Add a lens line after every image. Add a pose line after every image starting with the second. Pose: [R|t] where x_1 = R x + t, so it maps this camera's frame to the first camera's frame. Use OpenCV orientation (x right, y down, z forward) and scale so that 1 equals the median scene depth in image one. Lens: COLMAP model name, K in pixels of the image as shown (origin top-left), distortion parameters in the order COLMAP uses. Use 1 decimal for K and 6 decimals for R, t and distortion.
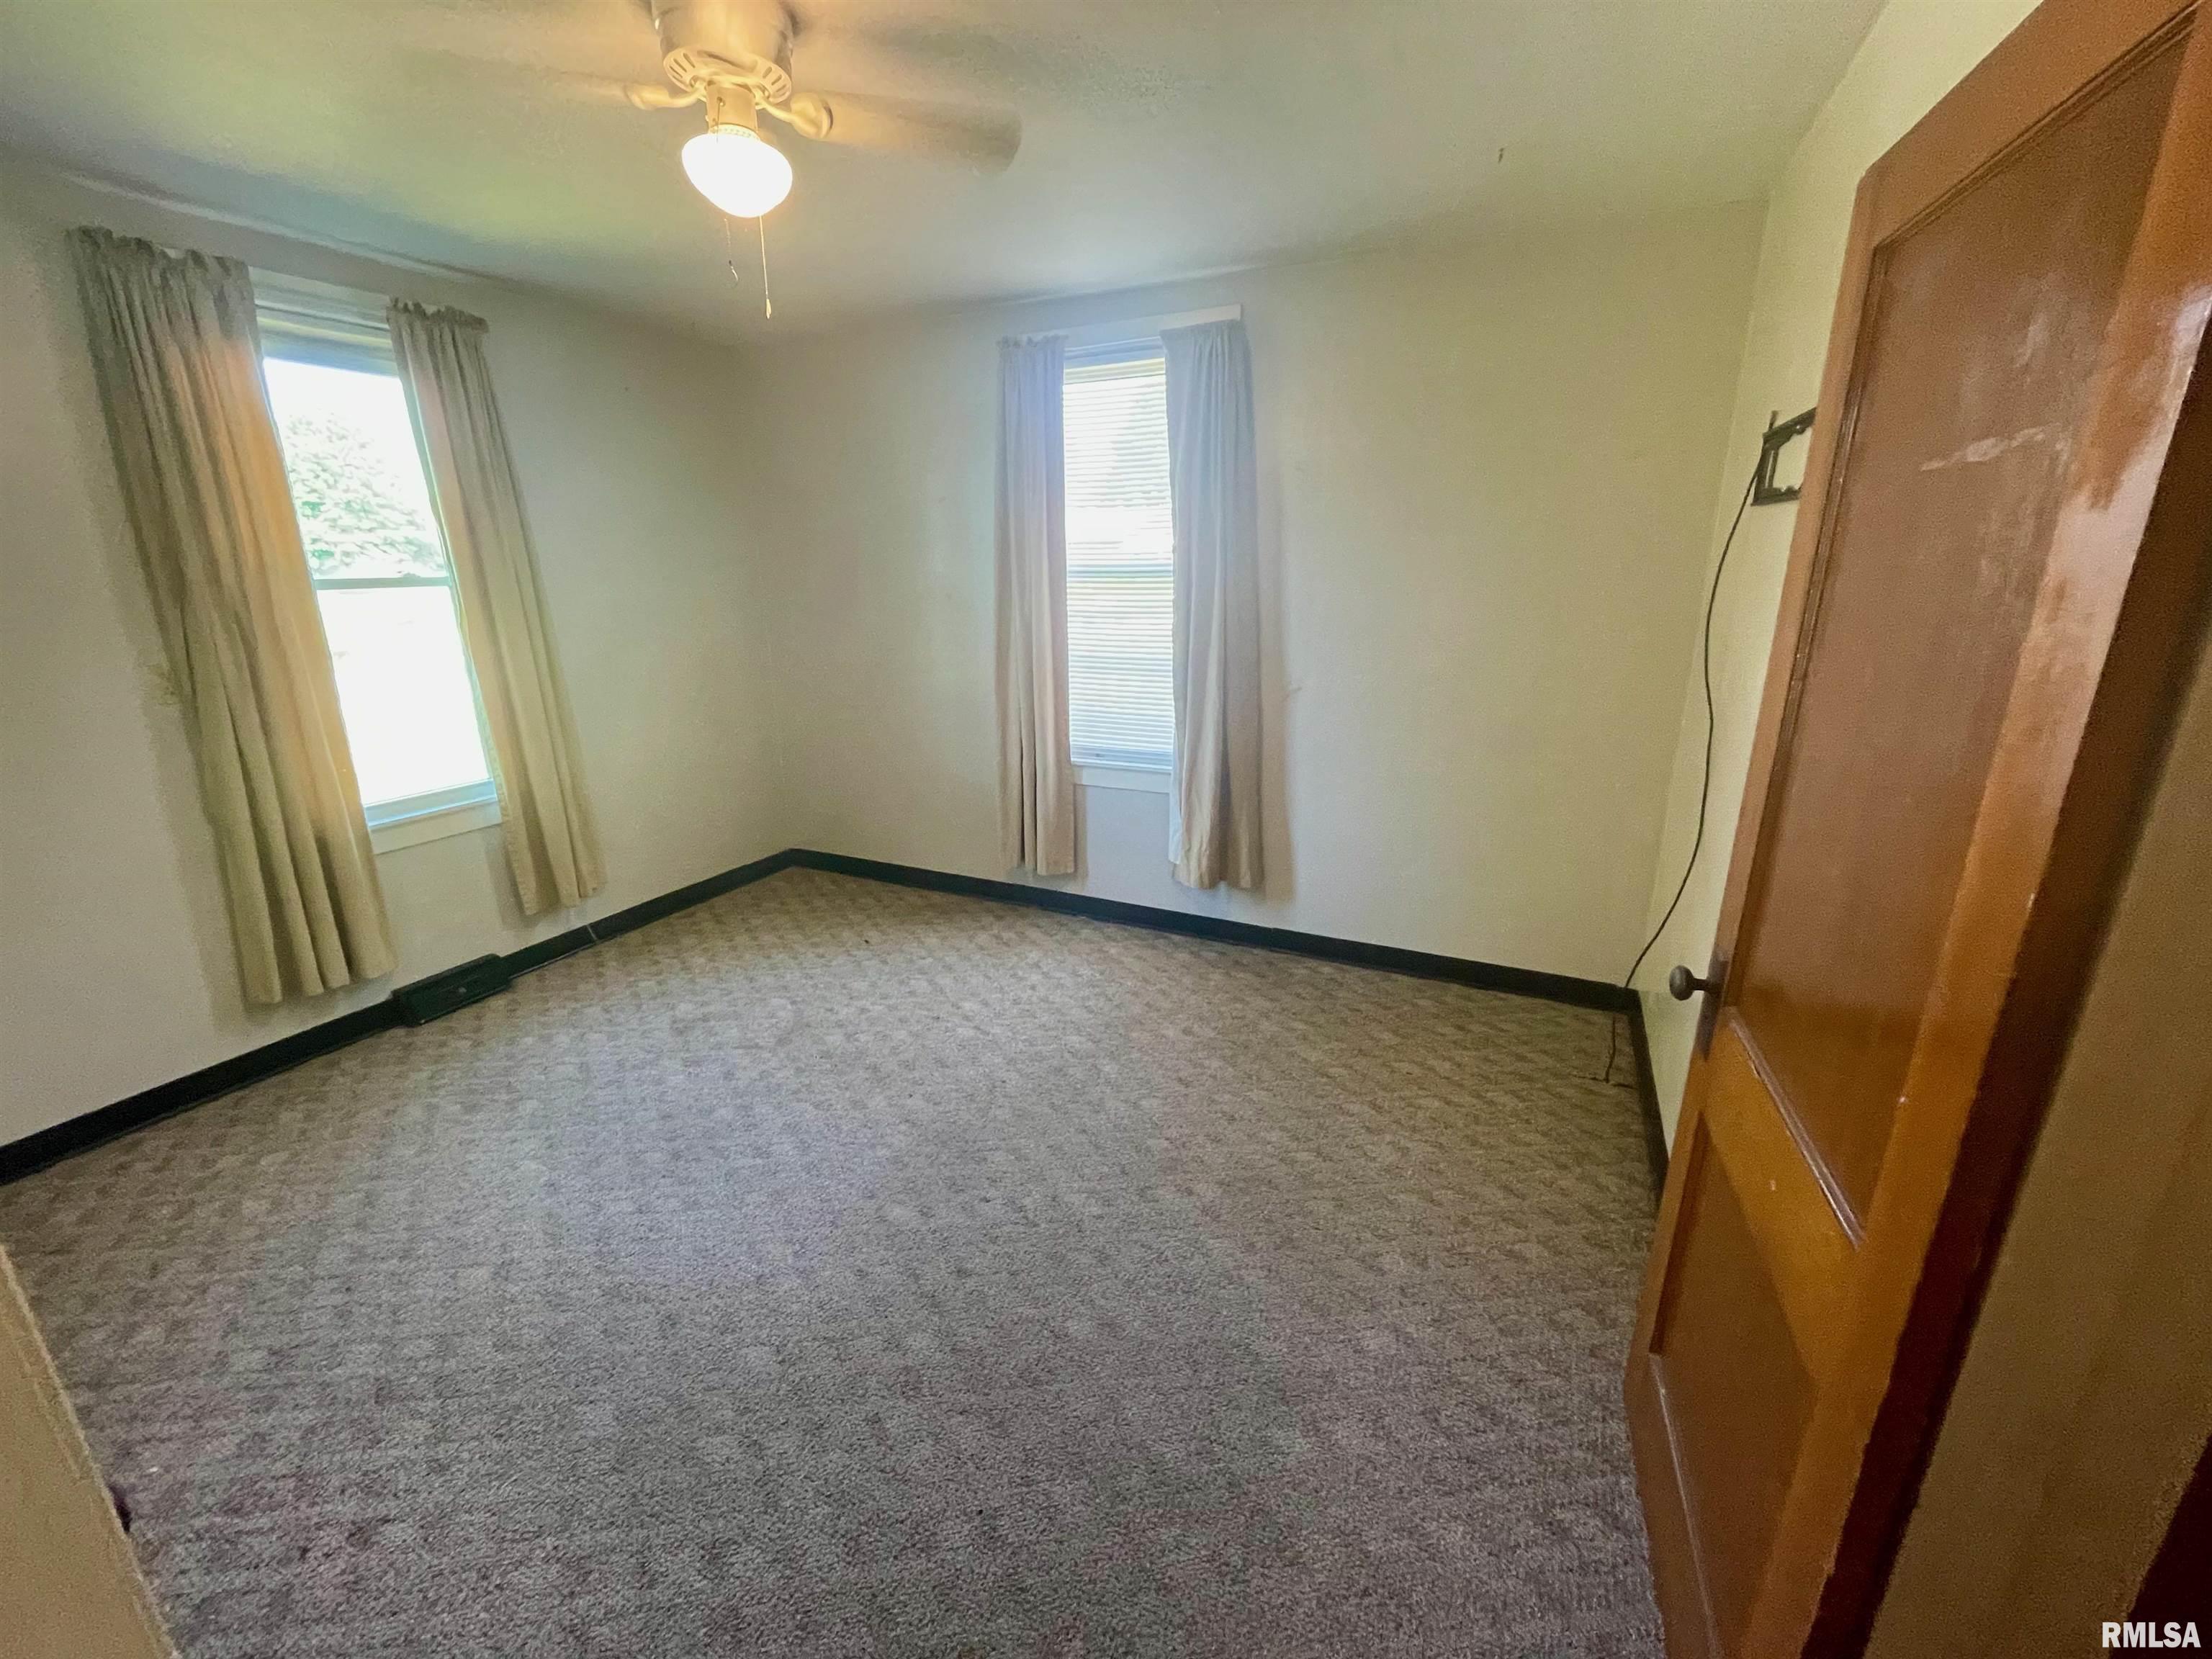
lens RADIAL K [[903.3, 0, 1106.0], [0, 903.3, 829.5], [0, 0, 1]] dist [-0.002035, -0.000429]
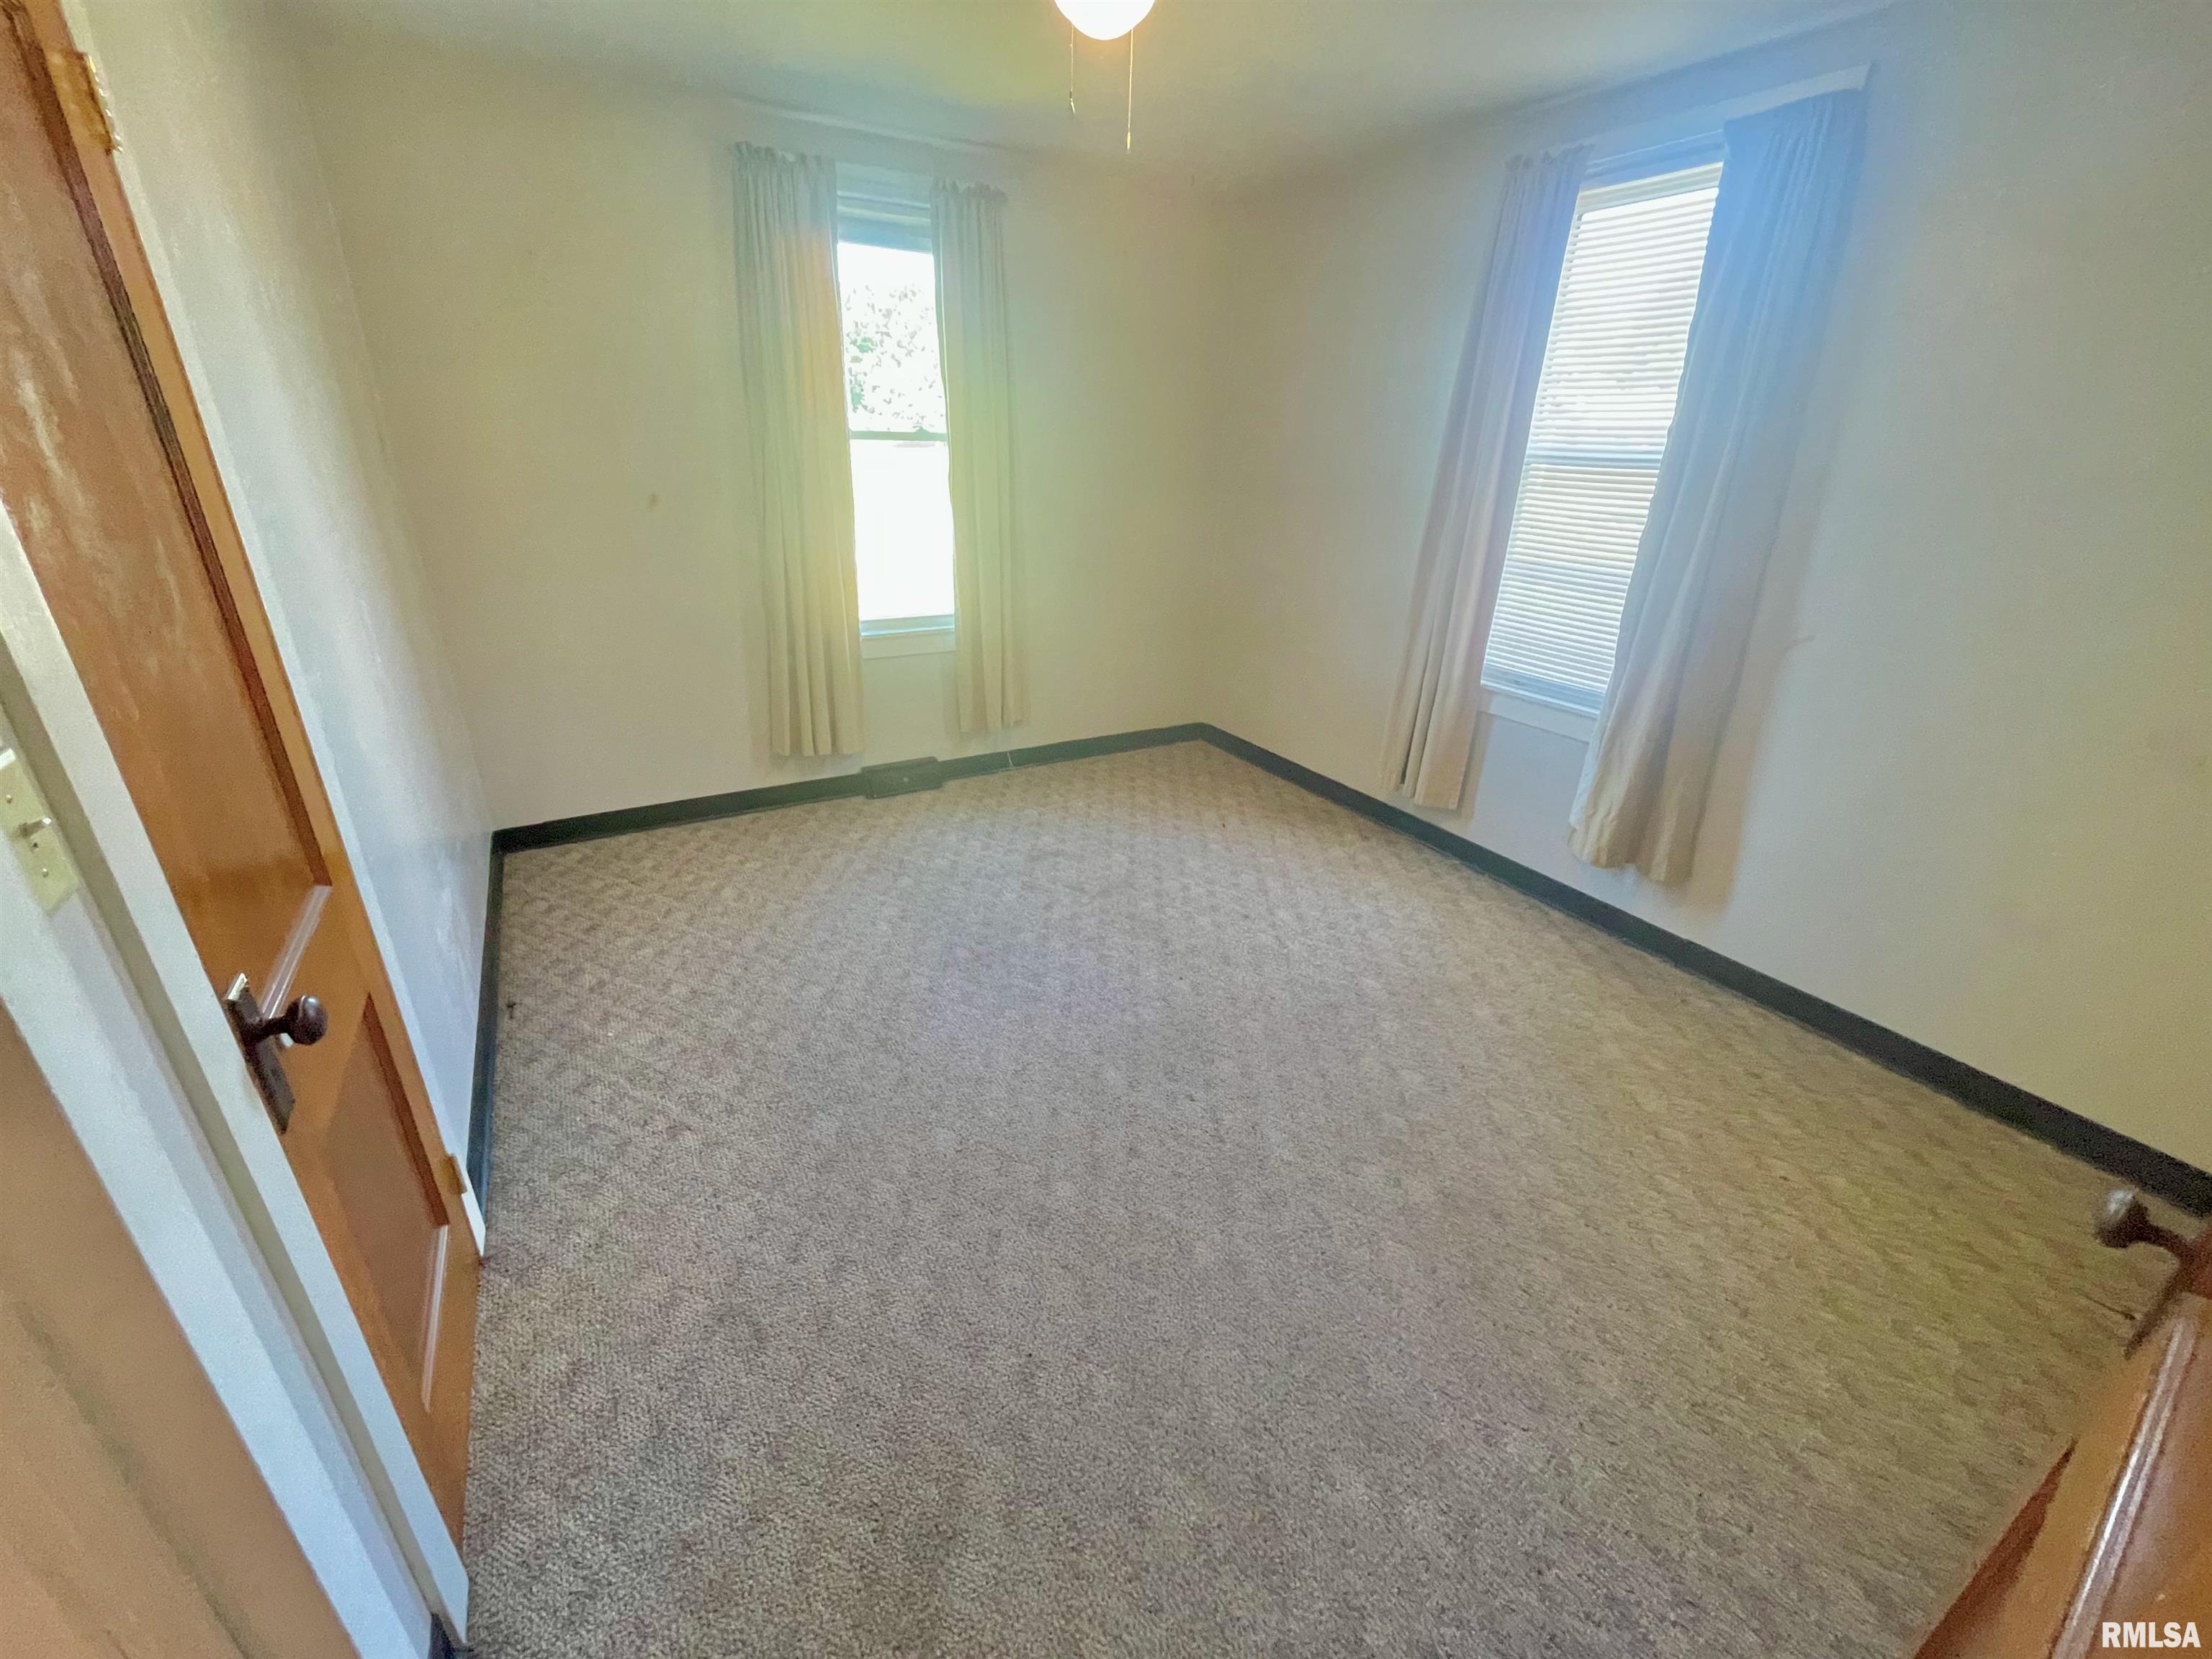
lens RADIAL K [[902.3, 0, 1106.0], [0, 902.3, 829.5], [0, 0, 1]] dist [0.000669, -0.000167]
pose [[0.829366, 0.254726, -0.497259, 0.156685], [-0.195179, 0.966040, 0.169331, -0.020883], [0.523505, -0.043383, 0.850917, 0.085277]]
